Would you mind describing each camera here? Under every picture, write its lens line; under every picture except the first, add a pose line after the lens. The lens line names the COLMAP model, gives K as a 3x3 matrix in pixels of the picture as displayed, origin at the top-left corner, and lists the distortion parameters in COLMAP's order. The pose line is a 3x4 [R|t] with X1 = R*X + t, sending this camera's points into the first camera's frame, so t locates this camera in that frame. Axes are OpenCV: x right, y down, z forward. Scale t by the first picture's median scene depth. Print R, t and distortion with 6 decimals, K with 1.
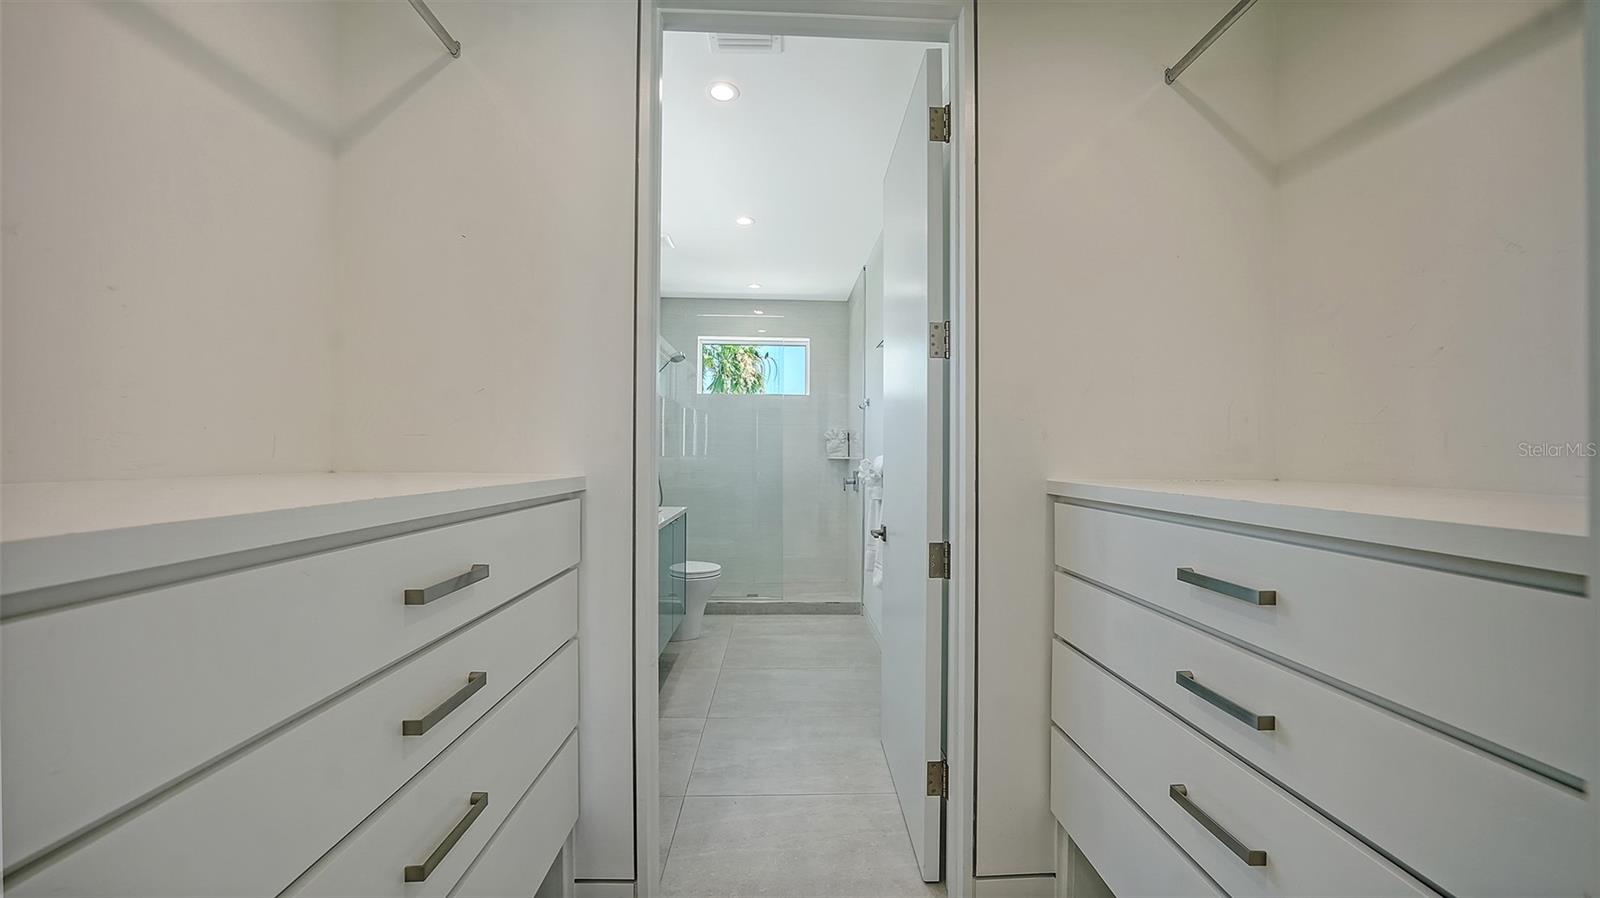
lens RADIAL K [[563.3, 0, 823.4], [0, 563.3, 441.1], [0, 0, 1]] dist [0.000250, 0.000496]
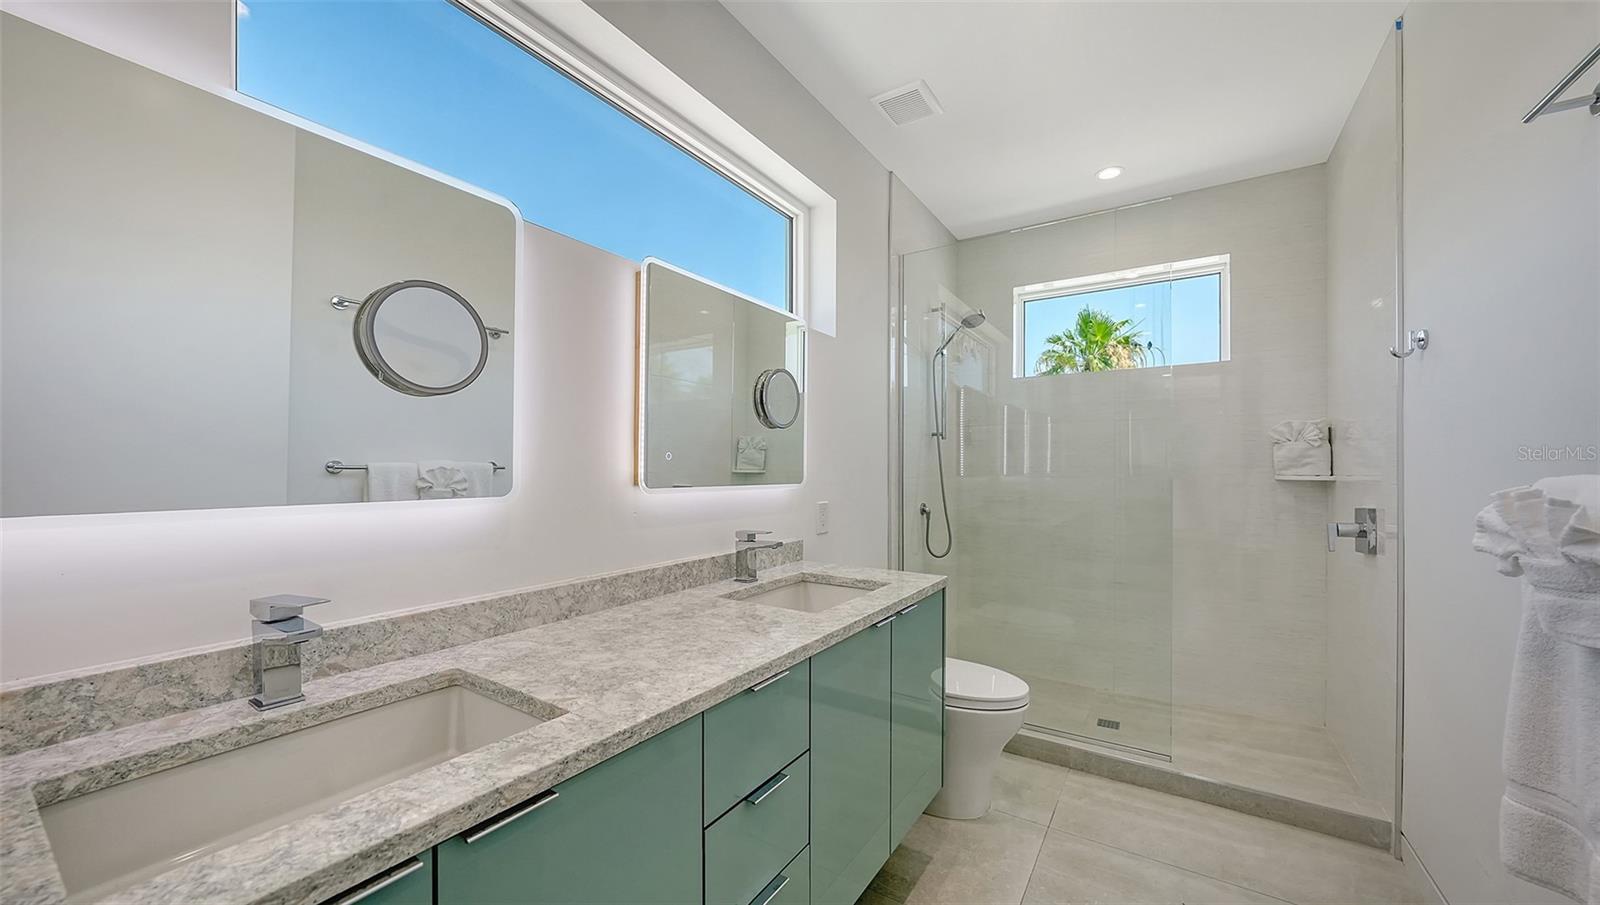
lens RADIAL K [[582.1, 0, 791.8], [0, 582.1, 469.5], [0, 0, 1]] dist [-0.001961, -0.000016]
pose [[0.793599, -0.002117, -0.608437, -0.020703], [0.016456, 0.999703, 0.017986, 0.005547], [0.608218, -0.024286, 0.793398, 0.325191]]
